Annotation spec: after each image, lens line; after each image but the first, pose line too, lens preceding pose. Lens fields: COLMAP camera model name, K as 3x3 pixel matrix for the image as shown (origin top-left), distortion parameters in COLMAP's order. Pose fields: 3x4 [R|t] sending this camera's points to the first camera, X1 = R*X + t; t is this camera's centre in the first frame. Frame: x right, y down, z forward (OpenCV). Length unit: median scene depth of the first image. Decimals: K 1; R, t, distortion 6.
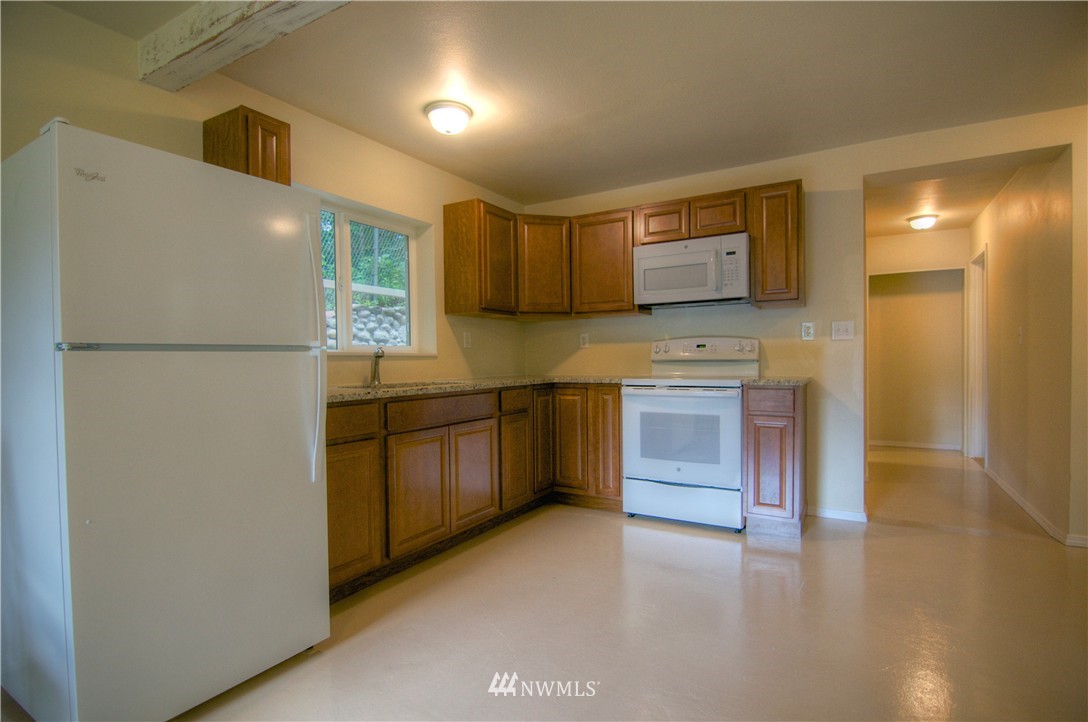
lens RADIAL K [[538.1, 0, 545.5], [0, 538.1, 364.6], [0, 0, 1]] dist [-0.006731, -0.000528]
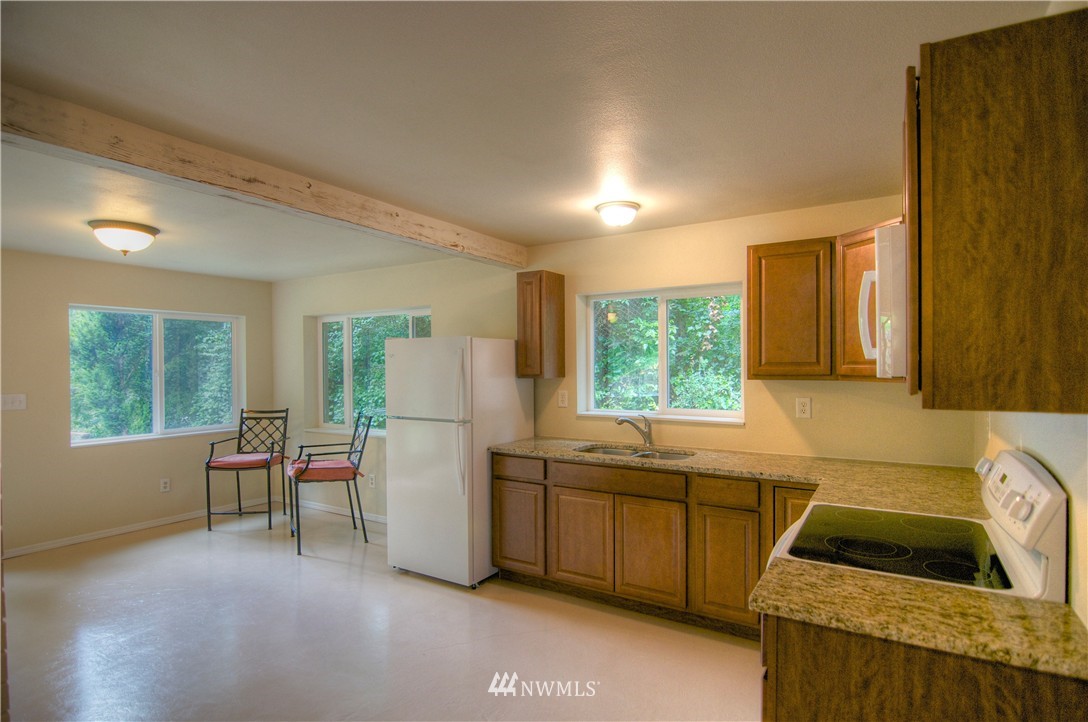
lens RADIAL K [[557.3, 0, 546.5], [0, 557.3, 369.2], [0, 0, 1]] dist [-0.001424, -0.000040]
pose [[-0.038528, 0.017148, -0.999110, 0.482616], [-0.001797, 0.999850, 0.017230, -0.081054], [0.999256, 0.002460, -0.038492, 0.454828]]
